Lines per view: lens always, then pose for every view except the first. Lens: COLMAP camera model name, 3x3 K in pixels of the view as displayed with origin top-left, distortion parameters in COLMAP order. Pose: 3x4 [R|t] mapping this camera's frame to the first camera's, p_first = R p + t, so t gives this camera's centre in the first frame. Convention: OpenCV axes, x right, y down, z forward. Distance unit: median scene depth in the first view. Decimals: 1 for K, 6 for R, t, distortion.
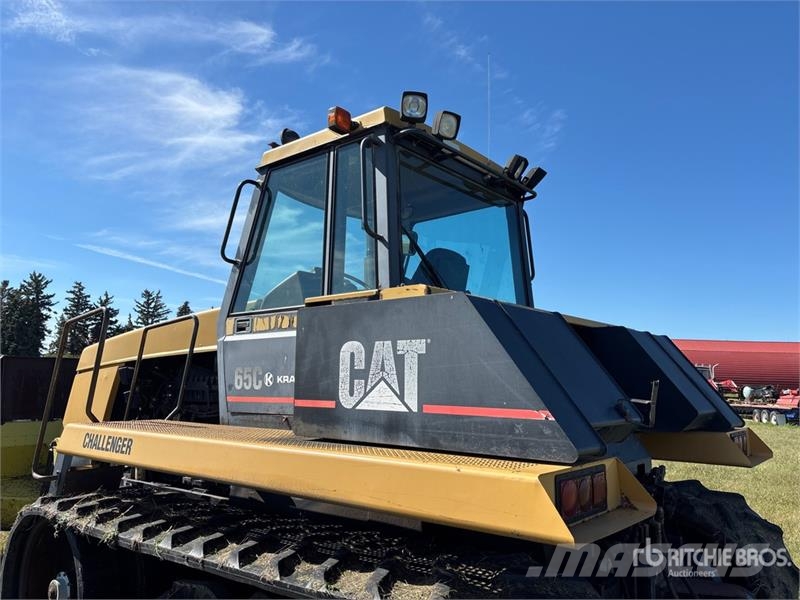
lens RADIAL K [[603.2, 0, 398.9], [0, 603.2, 314.4], [0, 0, 1]] dist [0.052538, -0.067543]
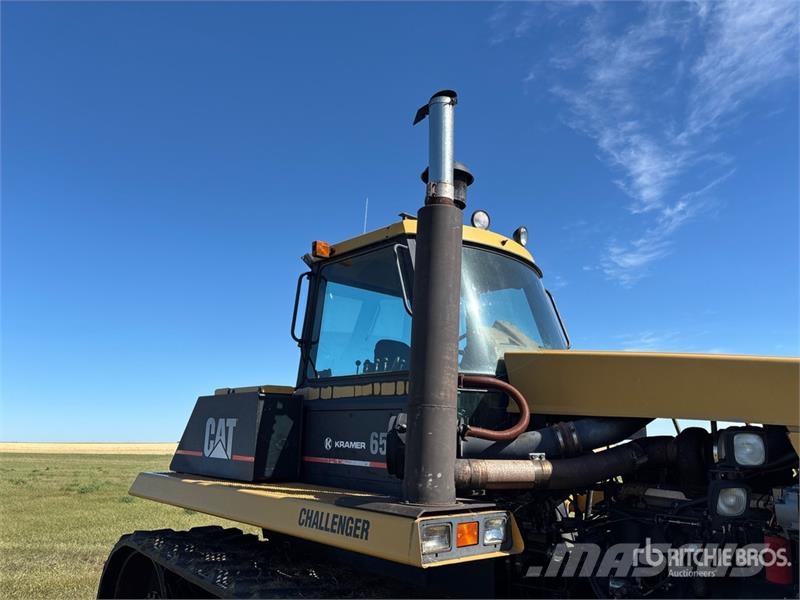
lens RADIAL K [[603.2, 0, 402.6], [0, 603.2, 297.6], [0, 0, 1]] dist [0.052538, -0.067543]
pose [[0.992286, -0.025691, -0.121280, 0.576952], [0.013630, 0.994969, -0.099251, -0.099634], [0.123220, 0.096833, 0.987644, -0.590512]]
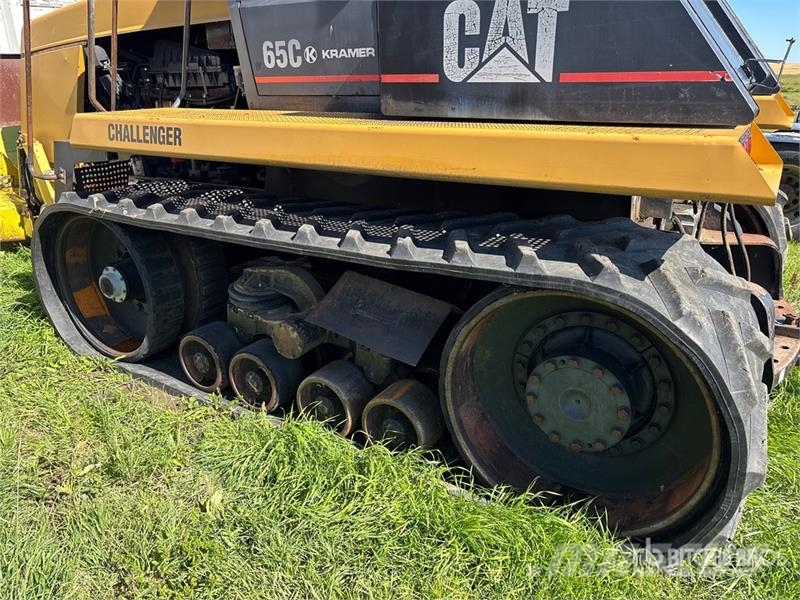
lens RADIAL K [[603.2, 0, 400.2], [0, 603.2, 277.6], [0, 0, 1]] dist [0.052538, -0.067543]
pose [[0.989260, -0.076688, 0.124434, -0.247298], [0.014723, 0.899261, 0.437164, 0.016514], [-0.145424, -0.430637, 0.890732, 0.060397]]
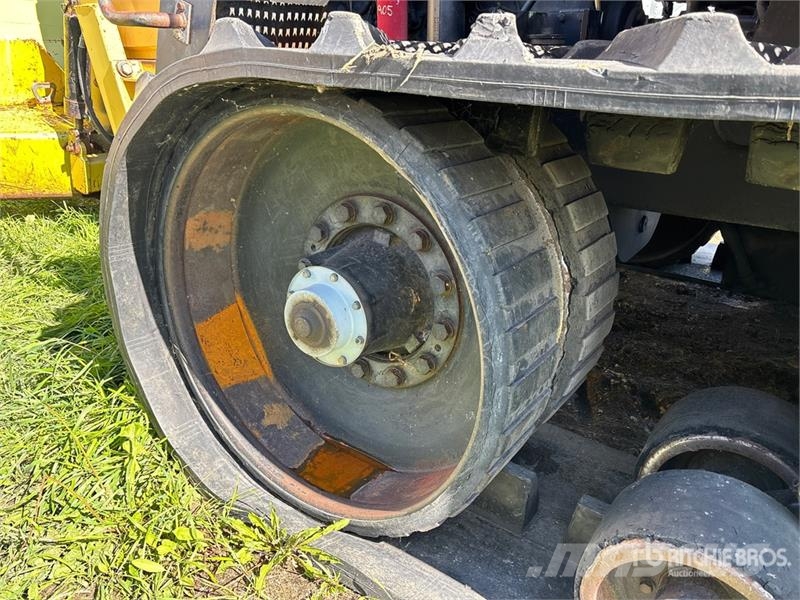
lens RADIAL K [[603.2, 0, 402.9], [0, 603.2, 282.4], [0, 0, 1]] dist [0.052538, -0.067543]
pose [[0.996003, -0.031730, 0.083494, -0.611002], [-0.010762, 0.885334, 0.464831, 0.304294], [-0.088669, -0.463871, 0.881454, 0.783968]]
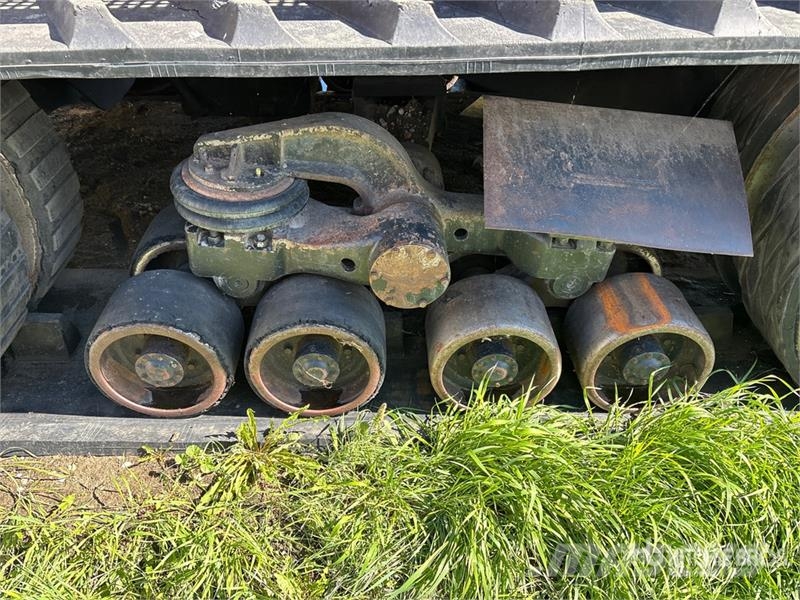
lens RADIAL K [[603.2, 0, 389.5], [0, 603.2, 284.7], [0, 0, 1]] dist [0.052538, -0.067543]
pose [[0.743096, -0.421145, 0.520043, -0.541222], [-0.076153, 0.718861, 0.690970, 0.202890], [-0.664837, -0.553060, 0.502112, 0.635104]]
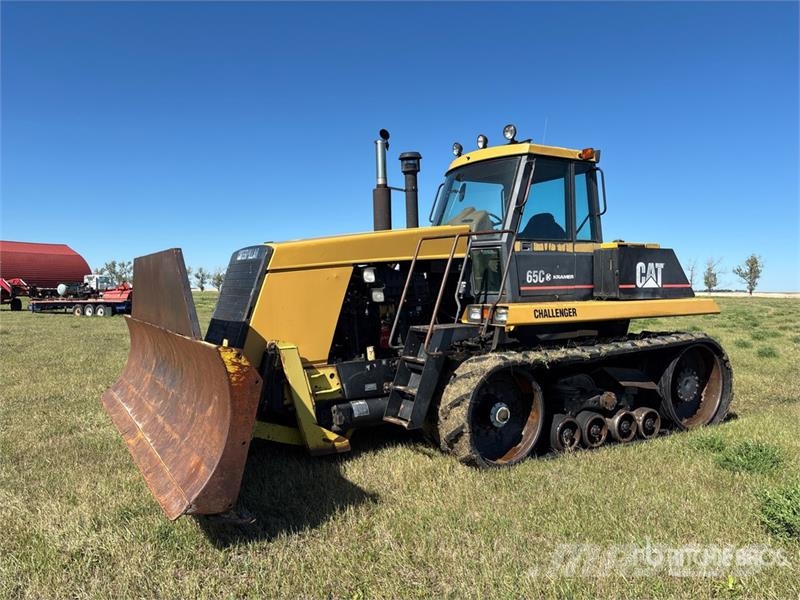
lens RADIAL K [[603.2, 0, 394.7], [0, 603.2, 295.1], [0, 0, 1]] dist [0.052538, -0.067543]
pose [[0.339251, -0.031859, 0.940156, -2.428456], [-0.095144, 0.993139, 0.067987, 0.089487], [-0.935872, -0.112515, 0.333892, 0.906312]]
